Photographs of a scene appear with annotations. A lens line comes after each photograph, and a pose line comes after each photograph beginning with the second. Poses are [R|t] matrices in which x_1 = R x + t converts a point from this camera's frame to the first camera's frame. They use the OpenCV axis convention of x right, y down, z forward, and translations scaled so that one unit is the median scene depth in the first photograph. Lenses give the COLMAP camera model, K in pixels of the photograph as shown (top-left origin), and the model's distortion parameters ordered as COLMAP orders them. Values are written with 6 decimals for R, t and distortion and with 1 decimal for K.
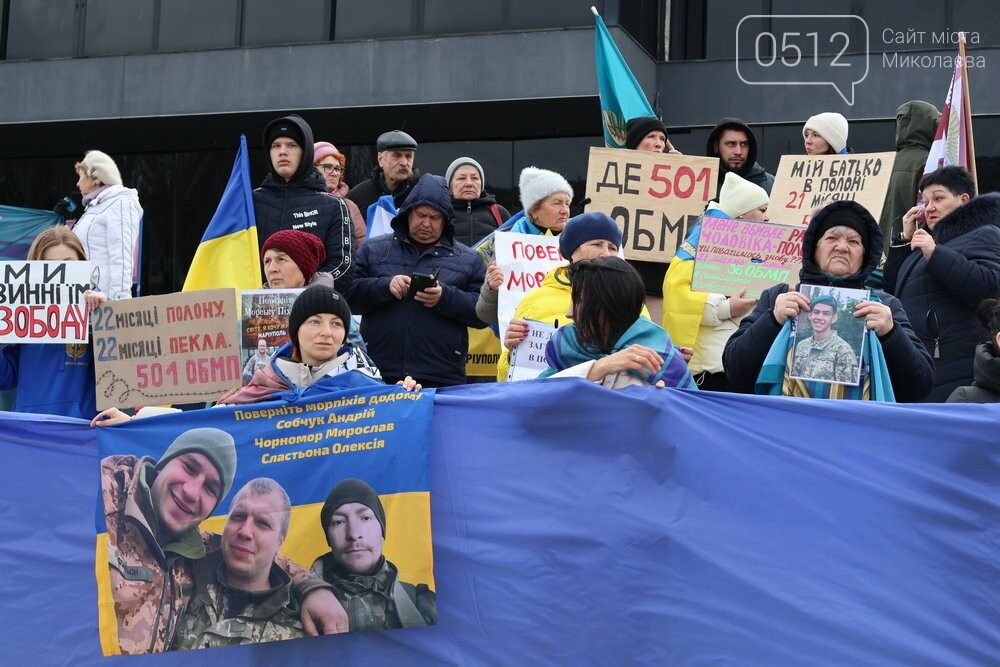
lens RADIAL K [[2122.5, 0, 500.0], [0, 2122.5, 333.5], [0, 0, 1]] dist [-0.084422, 0.335068]
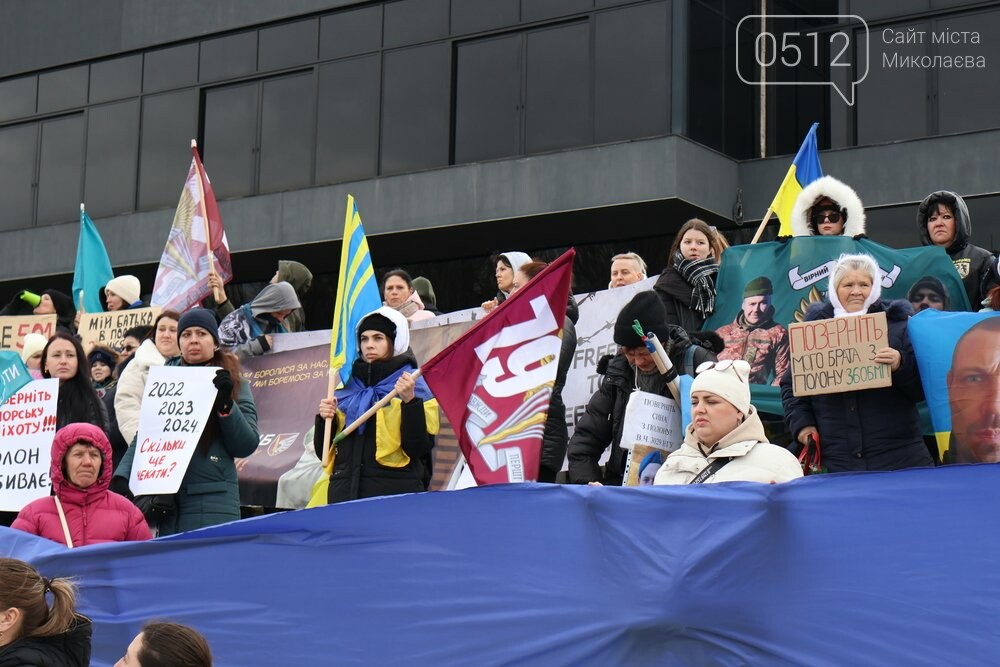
lens RADIAL K [[2122.5, 0, 500.0], [0, 2122.5, 333.5], [0, 0, 1]] dist [-0.084422, 0.335068]
pose [[0.962029, -0.059293, -0.266428, 0.245162], [0.049553, 0.997840, -0.043136, -0.000836], [0.268410, 0.028296, 0.962889, -0.065144]]
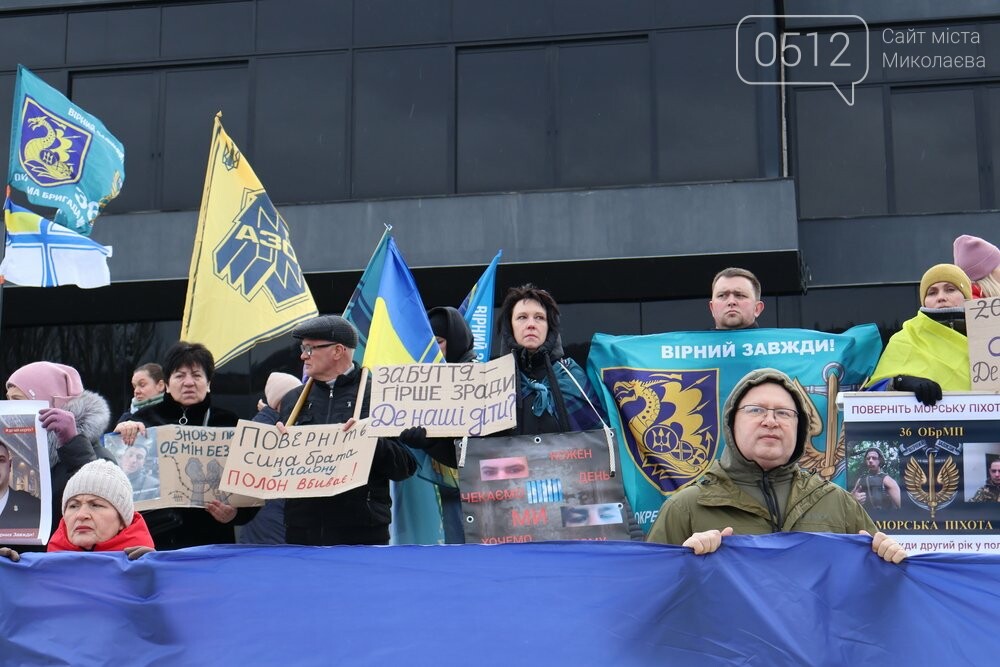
lens RADIAL K [[2122.5, 0, 500.0], [0, 2122.5, 333.5], [0, 0, 1]] dist [-0.084422, 0.335068]
pose [[0.985400, -0.004868, 0.170187, -0.226469], [0.019710, 0.996132, -0.085630, 0.001845], [-0.169112, 0.087734, 0.981684, 0.099230]]
